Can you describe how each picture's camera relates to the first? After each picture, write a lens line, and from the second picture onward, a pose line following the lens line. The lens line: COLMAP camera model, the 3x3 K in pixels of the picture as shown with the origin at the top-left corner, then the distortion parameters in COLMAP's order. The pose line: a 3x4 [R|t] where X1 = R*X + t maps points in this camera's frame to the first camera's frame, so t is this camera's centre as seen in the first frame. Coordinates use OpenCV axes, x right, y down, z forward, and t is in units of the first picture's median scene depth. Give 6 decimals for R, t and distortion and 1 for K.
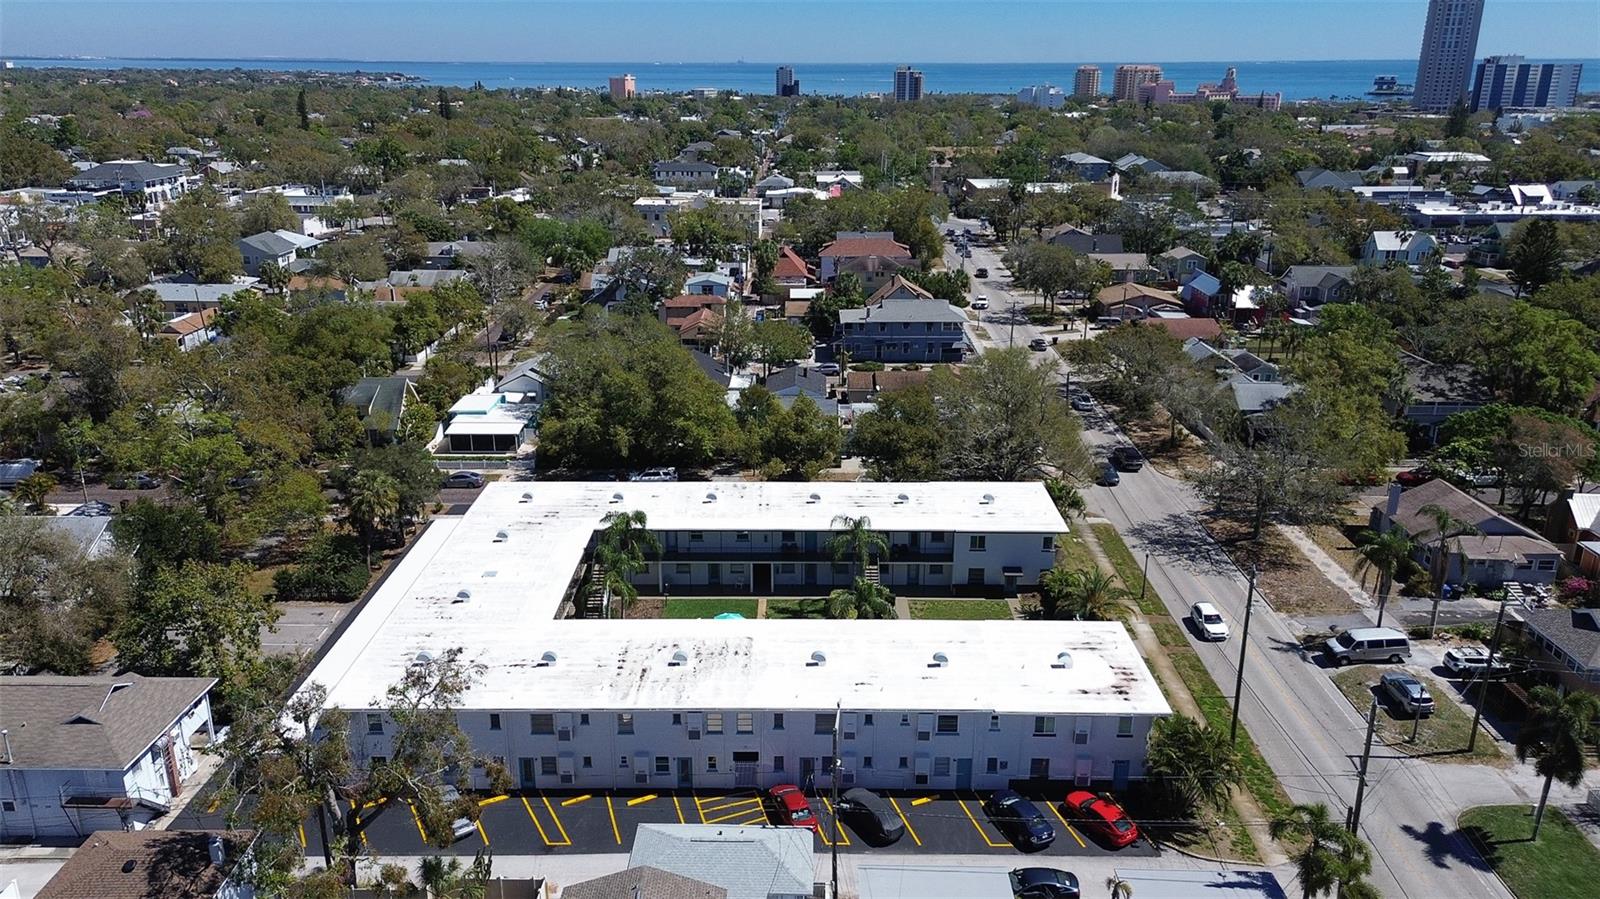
lens RADIAL K [[1135.1, 0, 800.0], [0, 1135.1, 449.5], [0, 0, 1]] dist [0.054997, -0.028183]
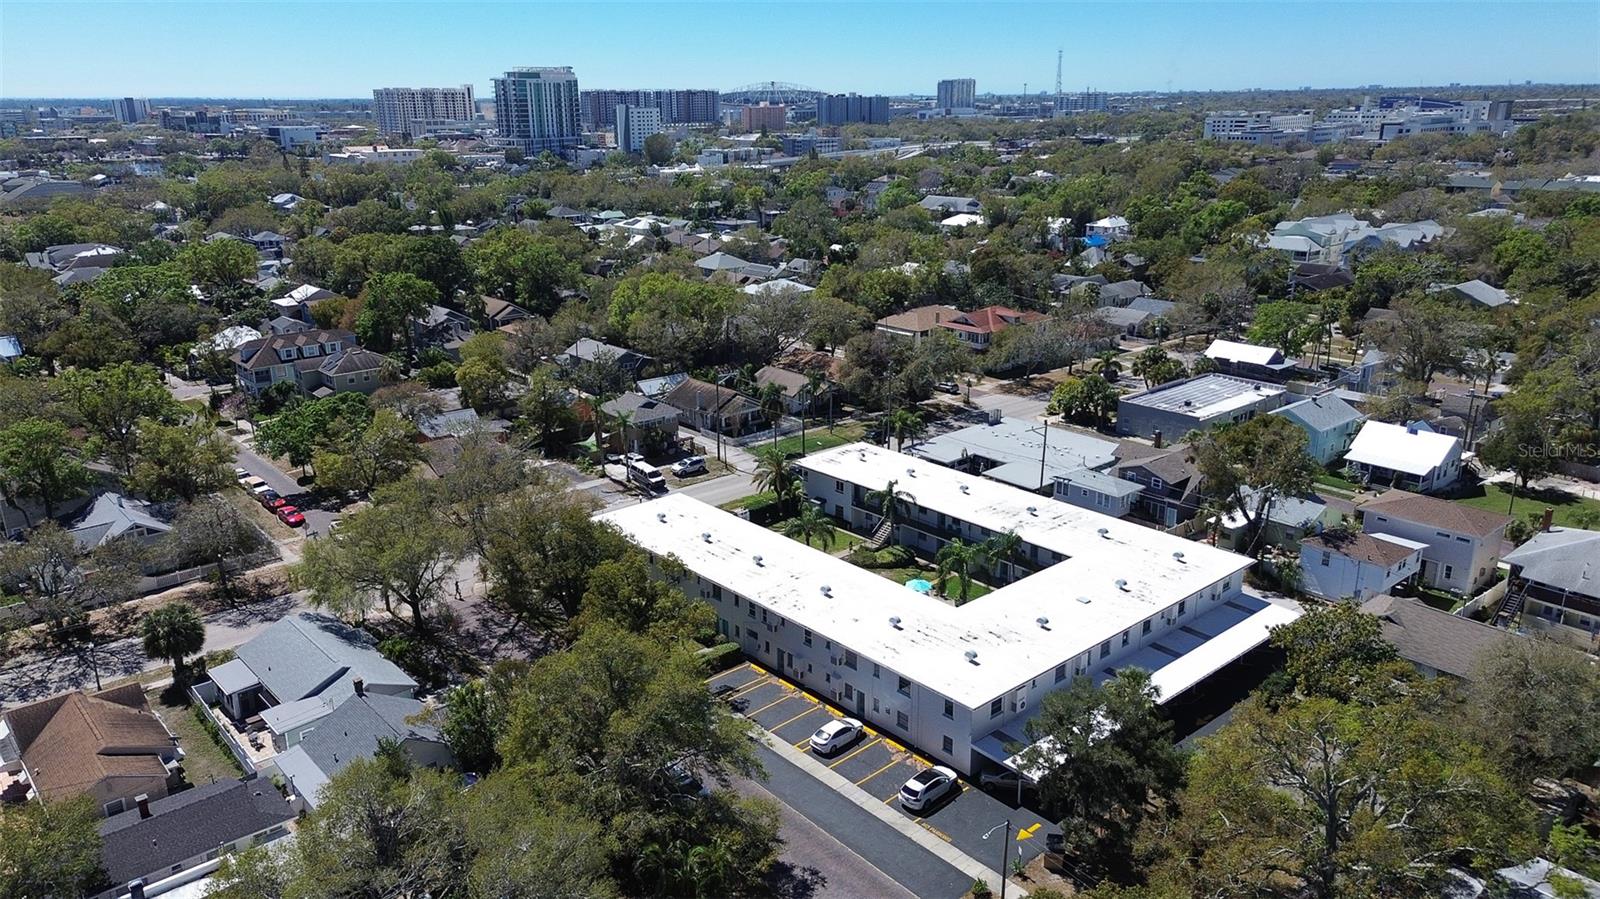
lens RADIAL K [[1135.1, 0, 800.0], [0, 1135.1, 449.5], [0, 0, 1]] dist [0.054997, -0.028183]
pose [[-0.665573, -0.216666, 0.714191, -0.763035], [0.247265, 0.838874, 0.484923, -0.554448], [-0.704183, 0.499346, -0.504758, 1.499605]]
